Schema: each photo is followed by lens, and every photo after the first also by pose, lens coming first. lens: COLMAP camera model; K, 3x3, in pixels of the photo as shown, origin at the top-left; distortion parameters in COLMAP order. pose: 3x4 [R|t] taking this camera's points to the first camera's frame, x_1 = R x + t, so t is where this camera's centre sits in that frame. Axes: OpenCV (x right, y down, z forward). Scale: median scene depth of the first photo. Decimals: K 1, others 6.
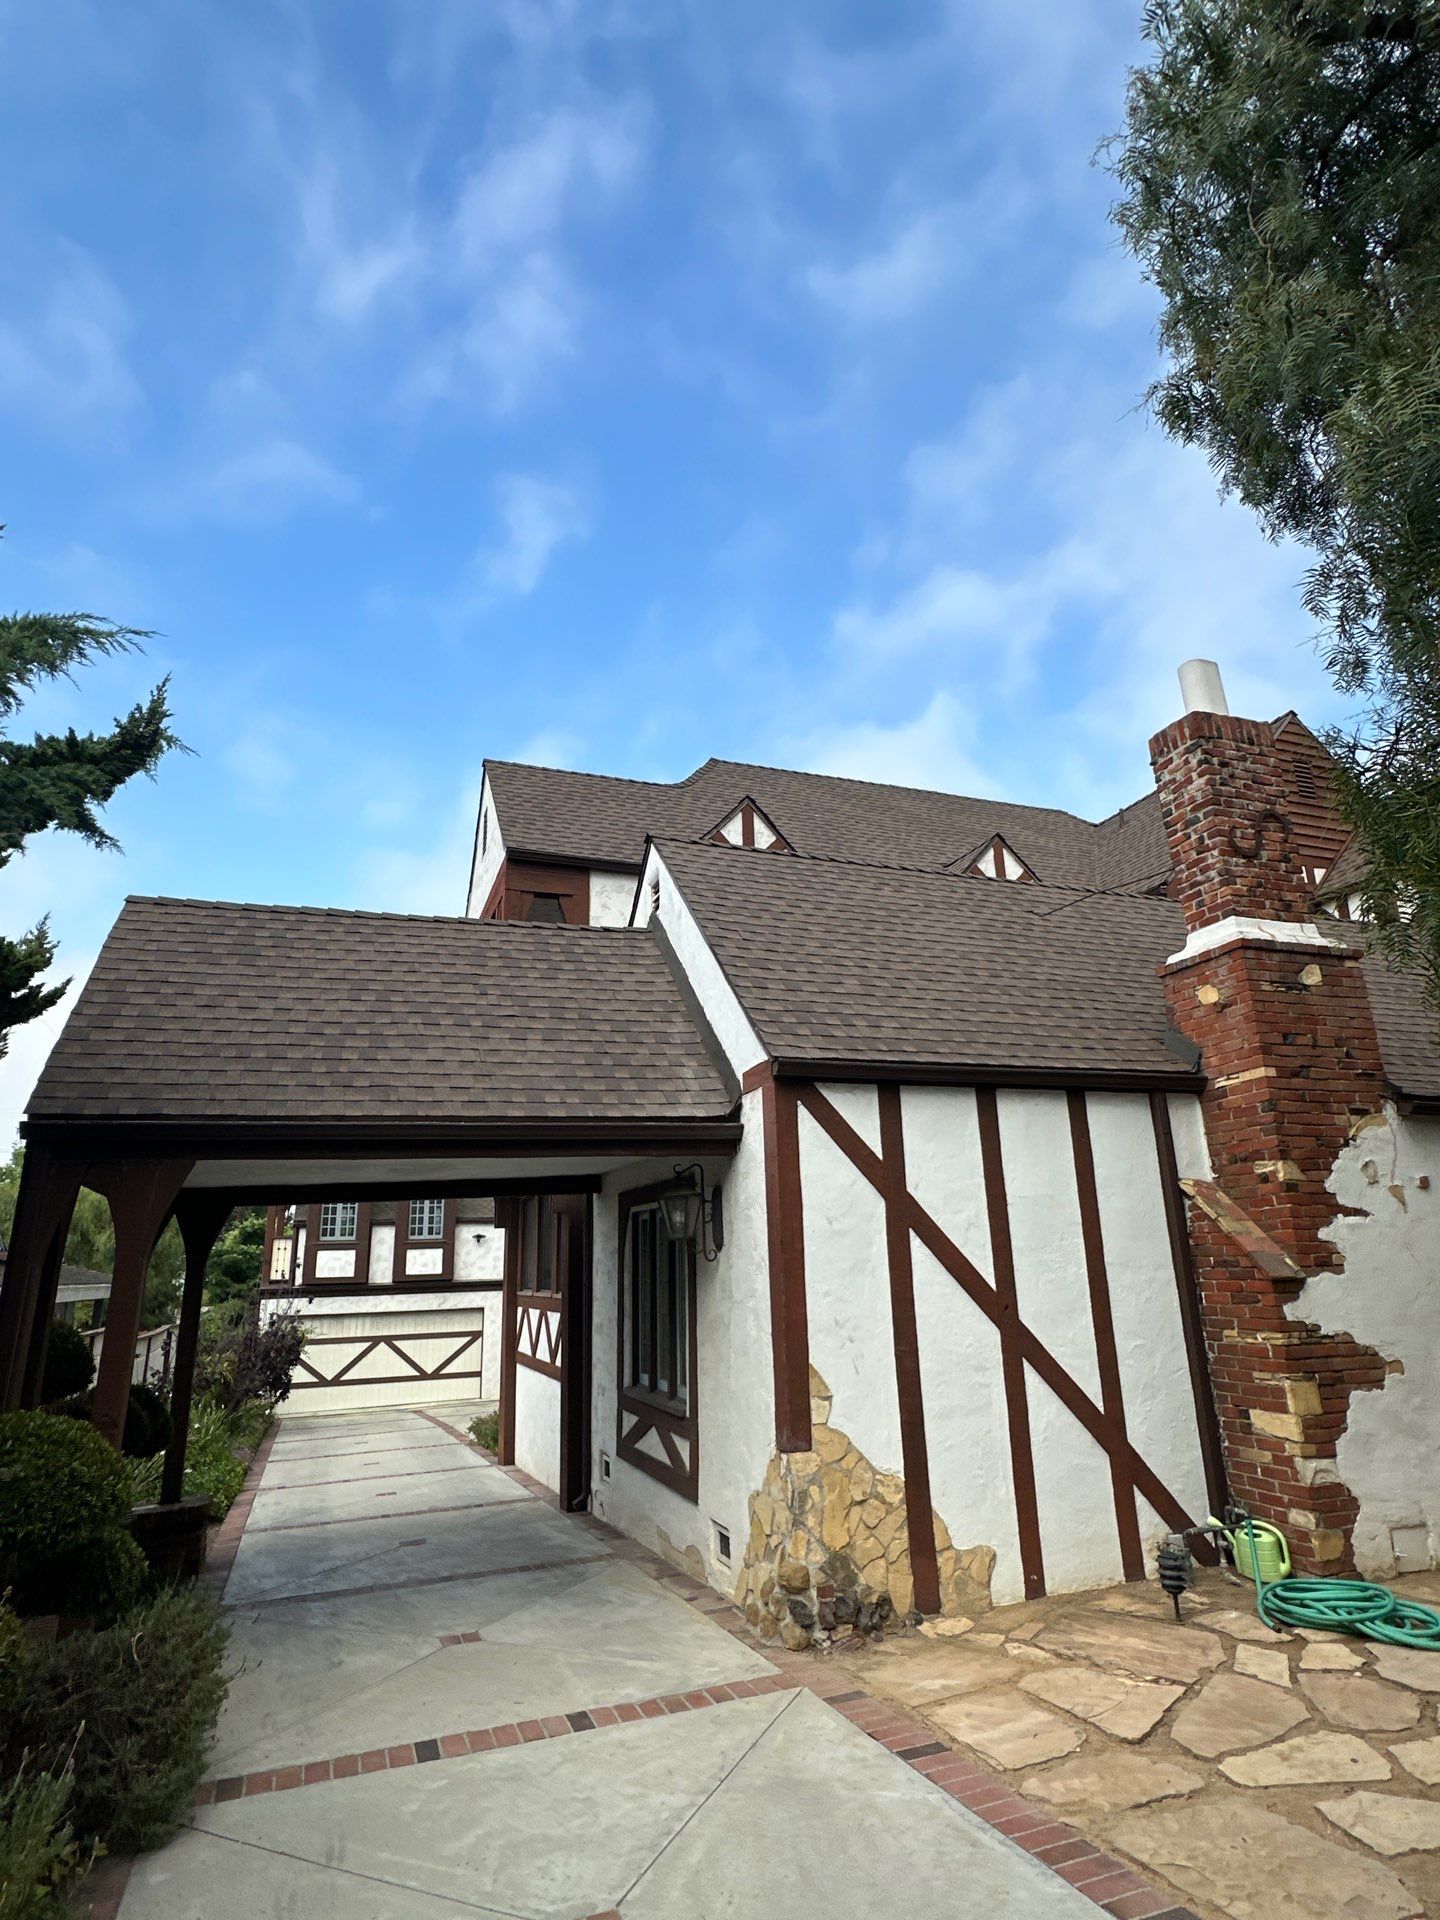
lens RADIAL K [[1018.5, 0, 719.5], [0, 1018.5, 954.1], [0, 0, 1]] dist [-0.006383, -0.001029]
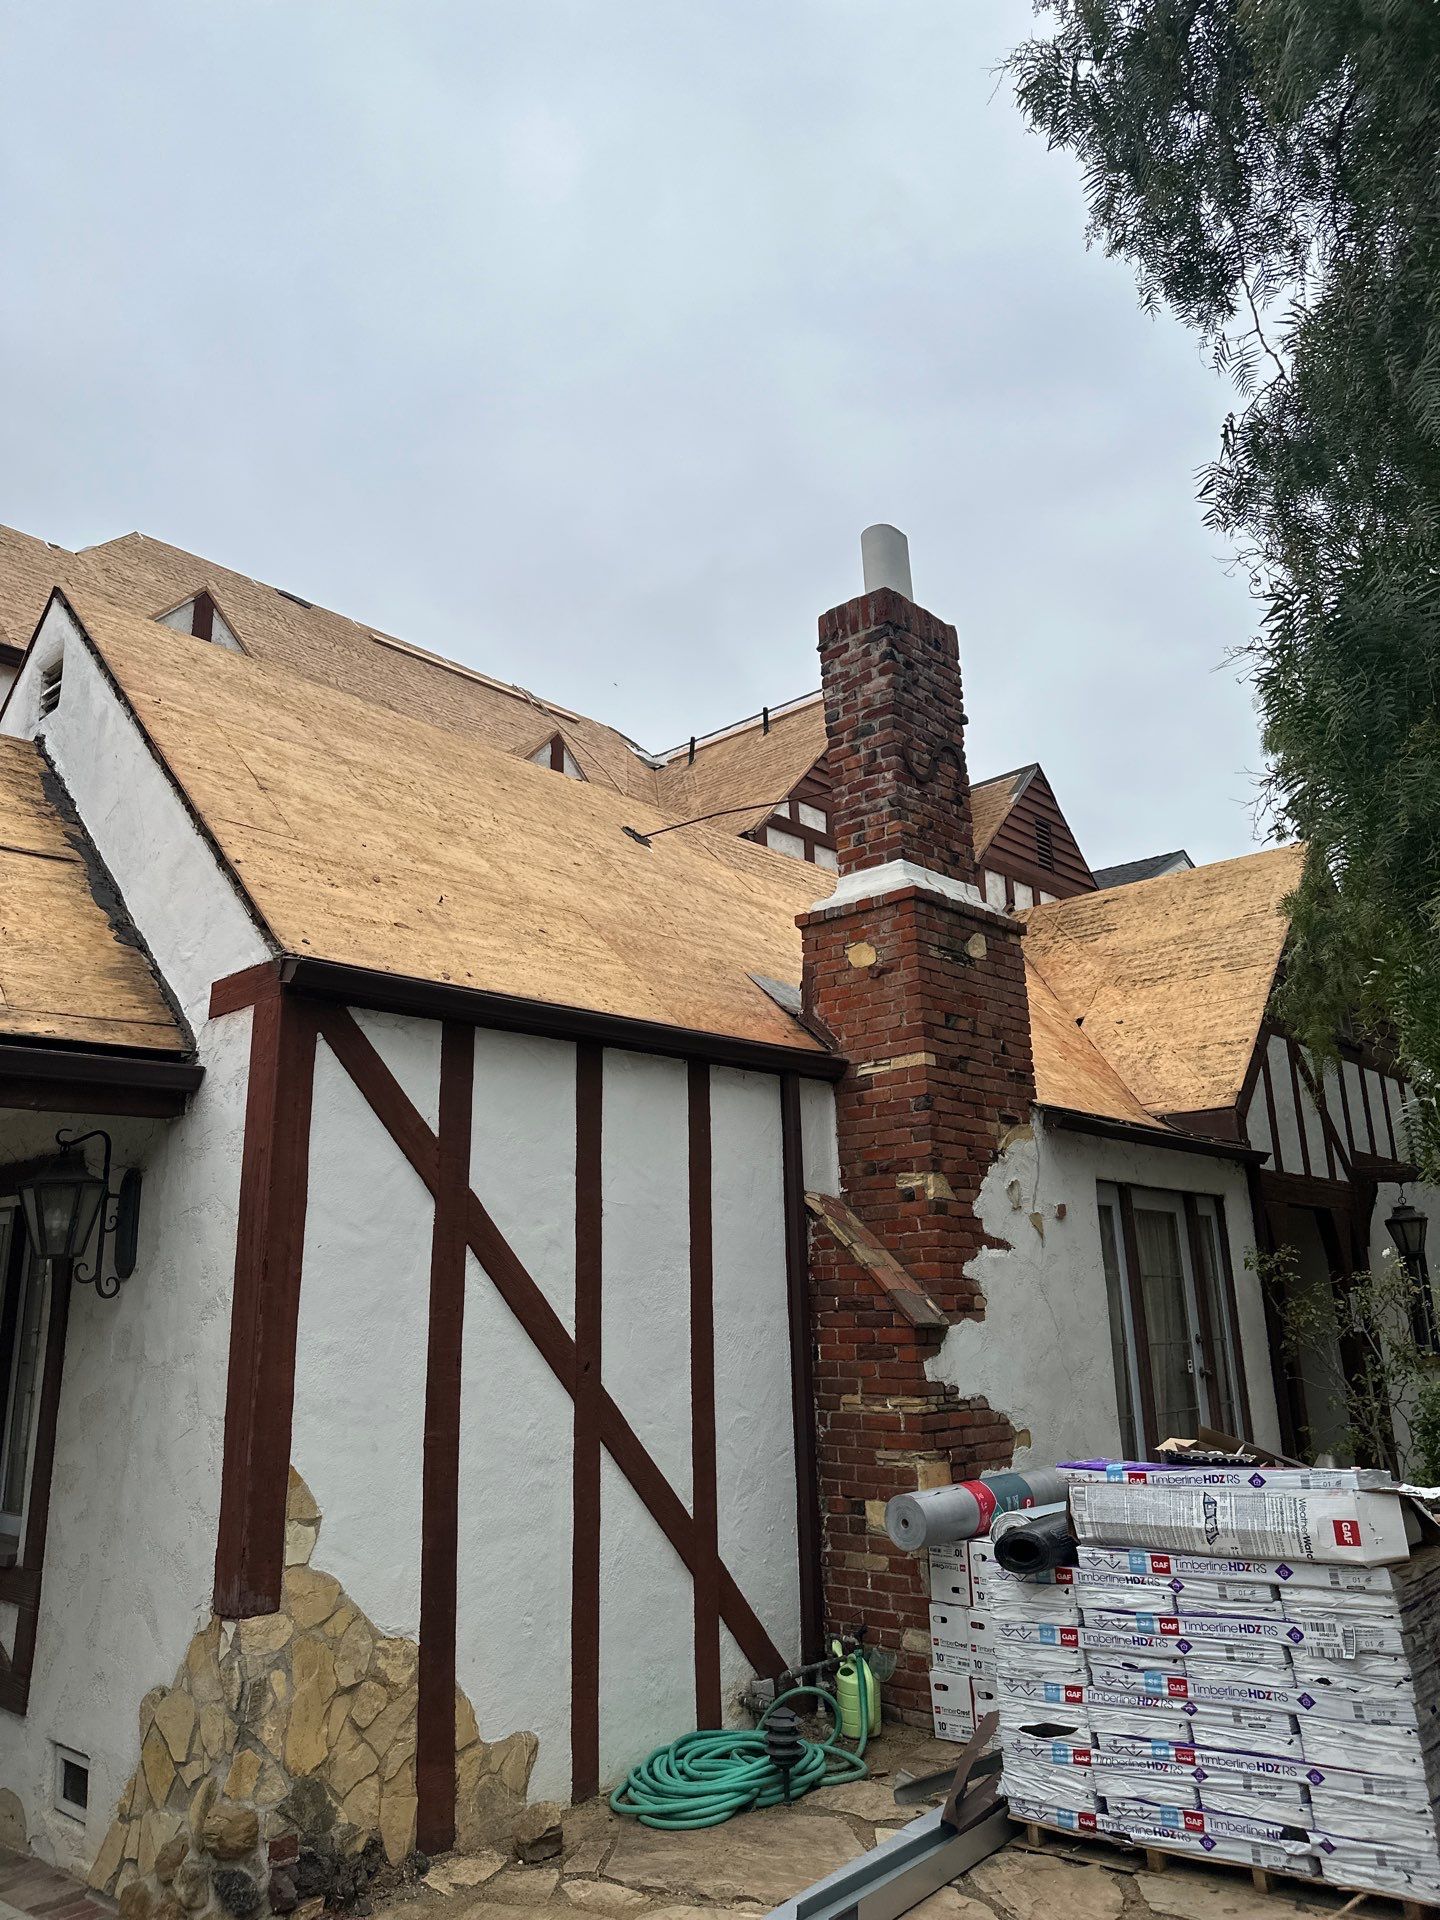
lens RADIAL K [[1335.0, 0, 710.9], [0, 1335.0, 949.8], [0, 0, 1]] dist [0.057092, -0.073814]
pose [[0.886567, 0.125859, 0.445151, -0.071580], [-0.135944, 0.990672, -0.009348, 0.066538], [-0.442175, -0.052228, 0.895407, 0.171850]]
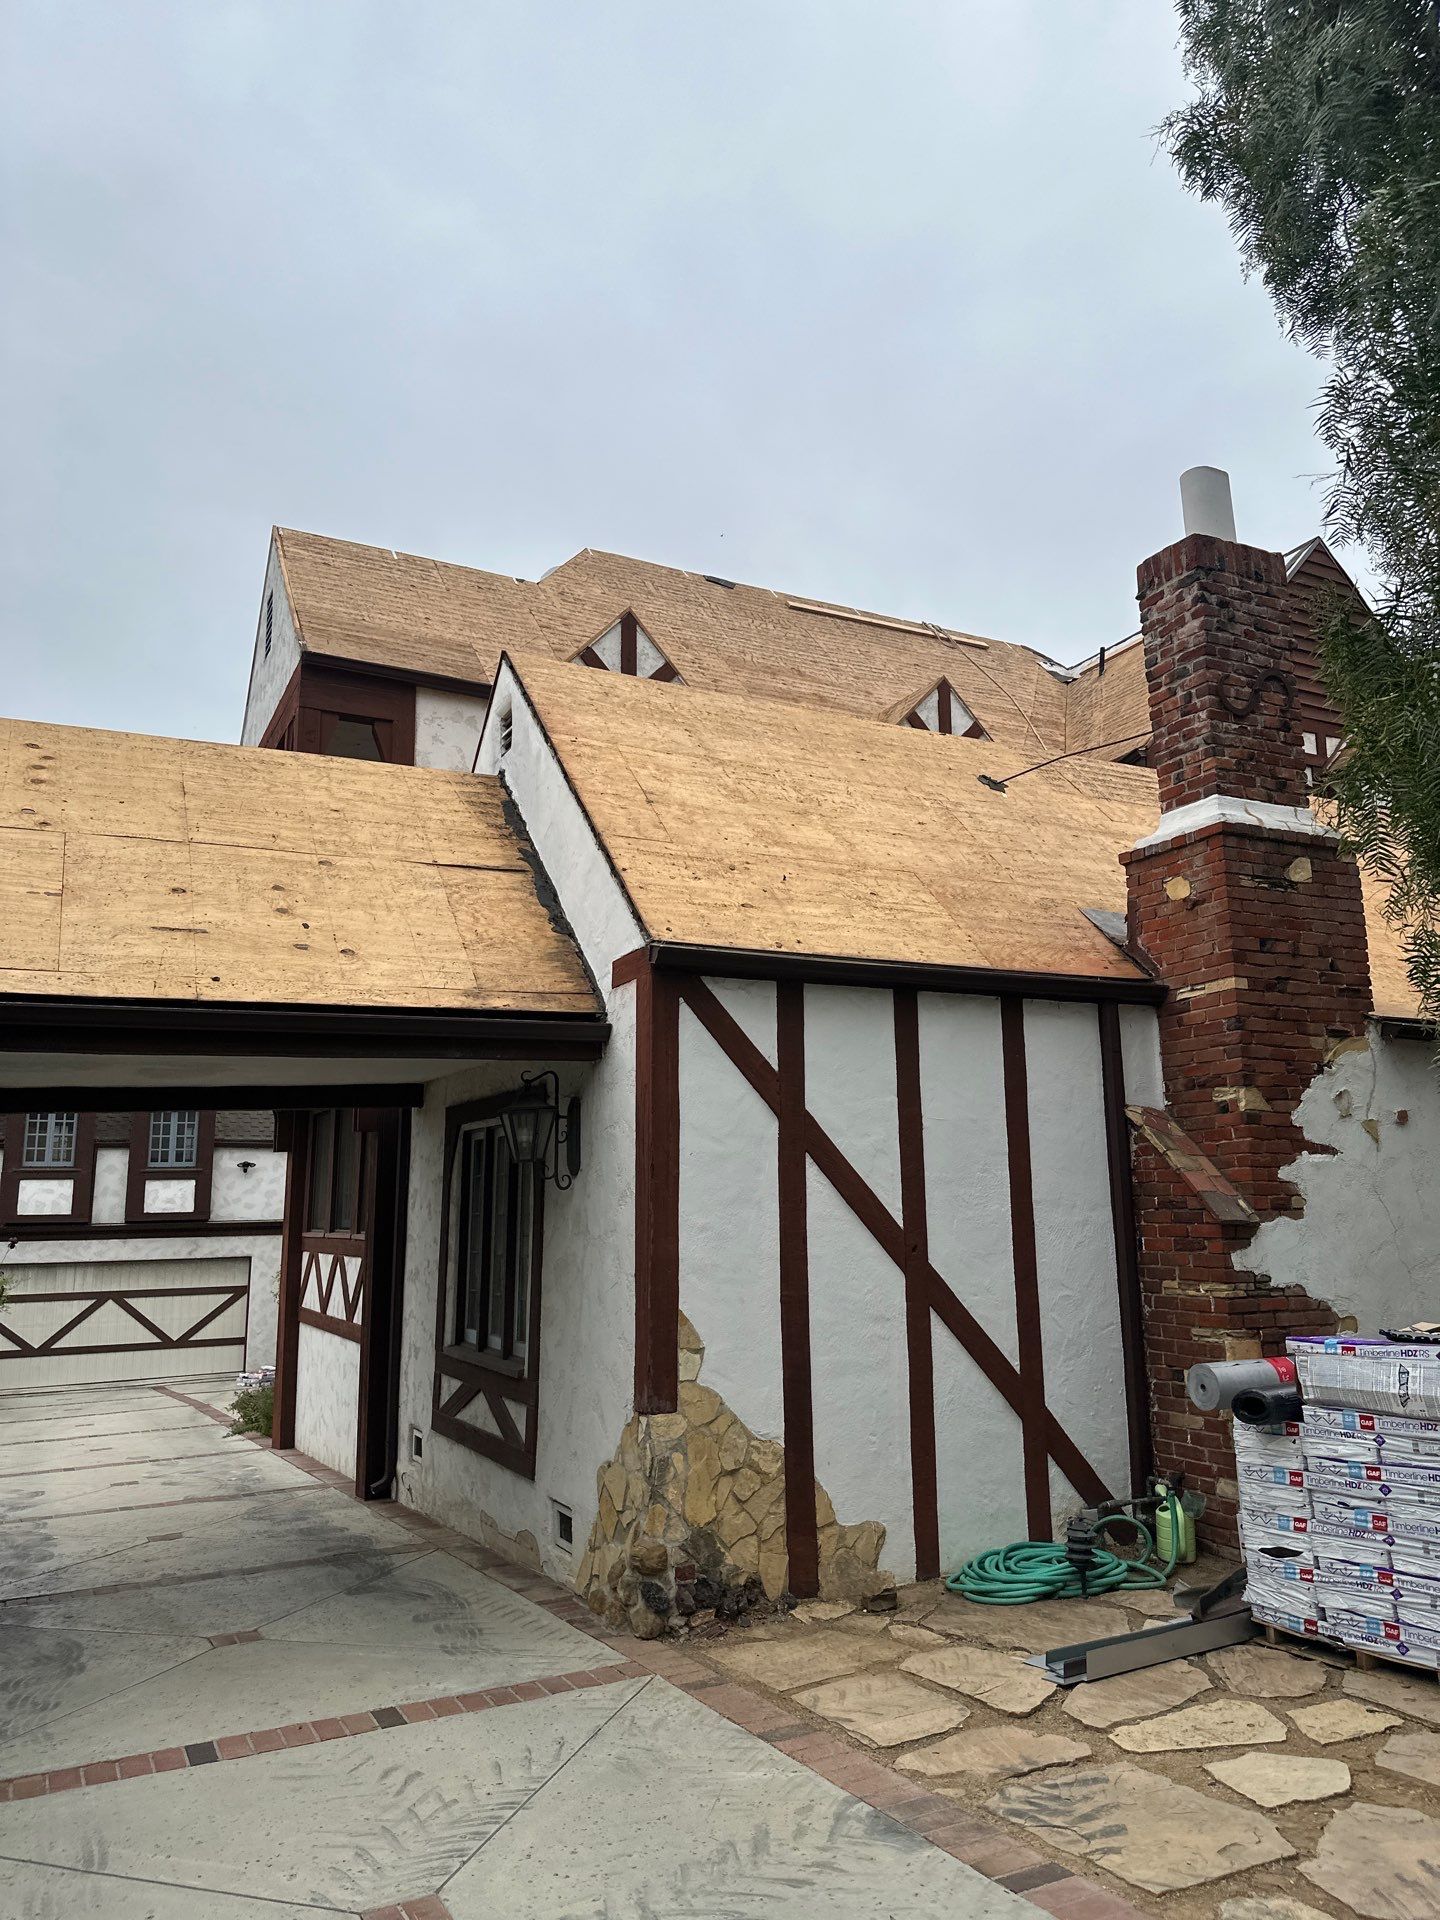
lens RADIAL K [[1335.0, 0, 734.6], [0, 1335.0, 943.7], [0, 0, 1]] dist [0.057092, -0.073814]
pose [[0.992130, 0.039194, 0.118924, -0.007247], [-0.050854, 0.994018, 0.096655, -0.002983], [-0.114424, -0.101942, 0.988188, -0.047946]]
